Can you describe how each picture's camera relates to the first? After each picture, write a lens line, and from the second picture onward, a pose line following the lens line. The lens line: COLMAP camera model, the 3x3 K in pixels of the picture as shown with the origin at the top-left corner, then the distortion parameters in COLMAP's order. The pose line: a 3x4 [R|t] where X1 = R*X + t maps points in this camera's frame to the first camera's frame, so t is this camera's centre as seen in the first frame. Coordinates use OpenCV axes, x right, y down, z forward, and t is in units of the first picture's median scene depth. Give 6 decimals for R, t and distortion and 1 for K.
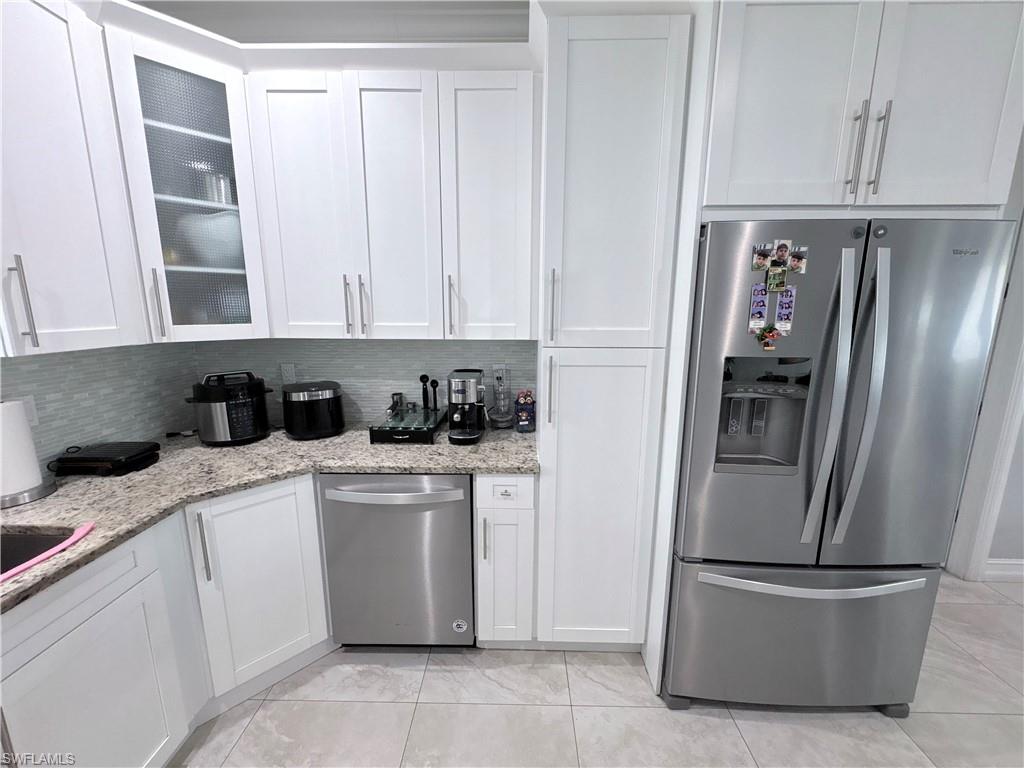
lens RADIAL K [[407.9, 0, 510.6], [0, 407.9, 389.7], [0, 0, 1]] dist [0.002167, -0.000686]
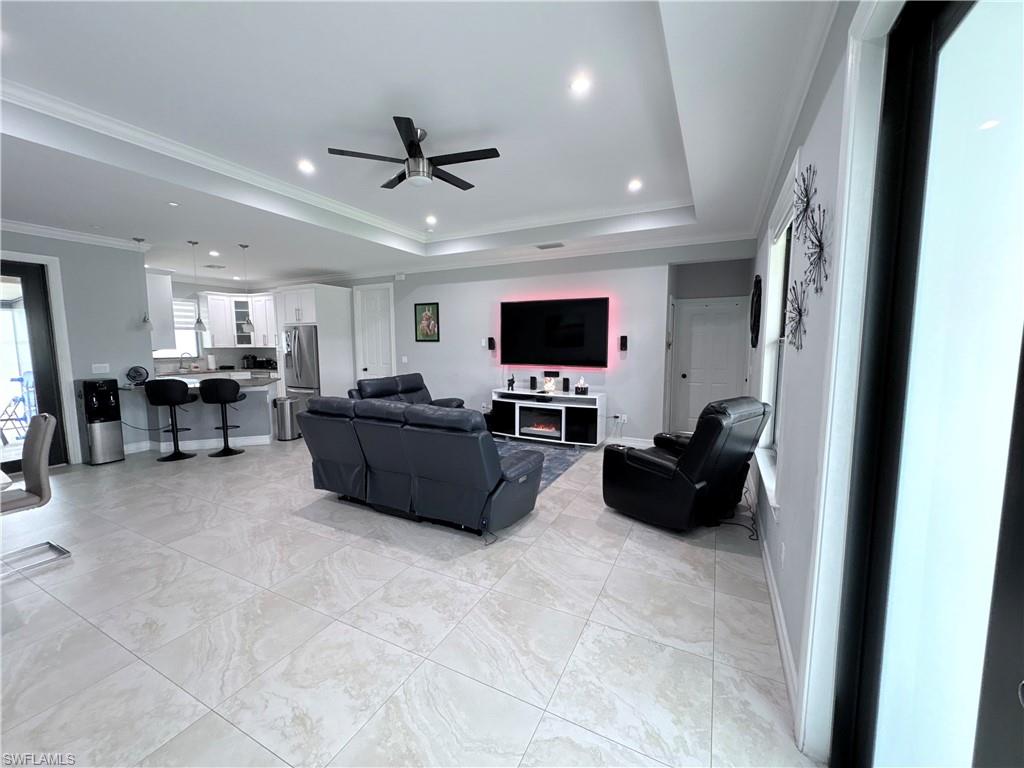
lens RADIAL K [[407.9, 0, 510.9], [0, 407.9, 384.8], [0, 0, 1]] dist [0.002167, -0.000686]
pose [[0.900768, 0.036127, -0.432796, 4.911180], [-0.071139, 0.995348, -0.064974, 0.481493], [0.428435, 0.089315, 0.899147, -2.328662]]
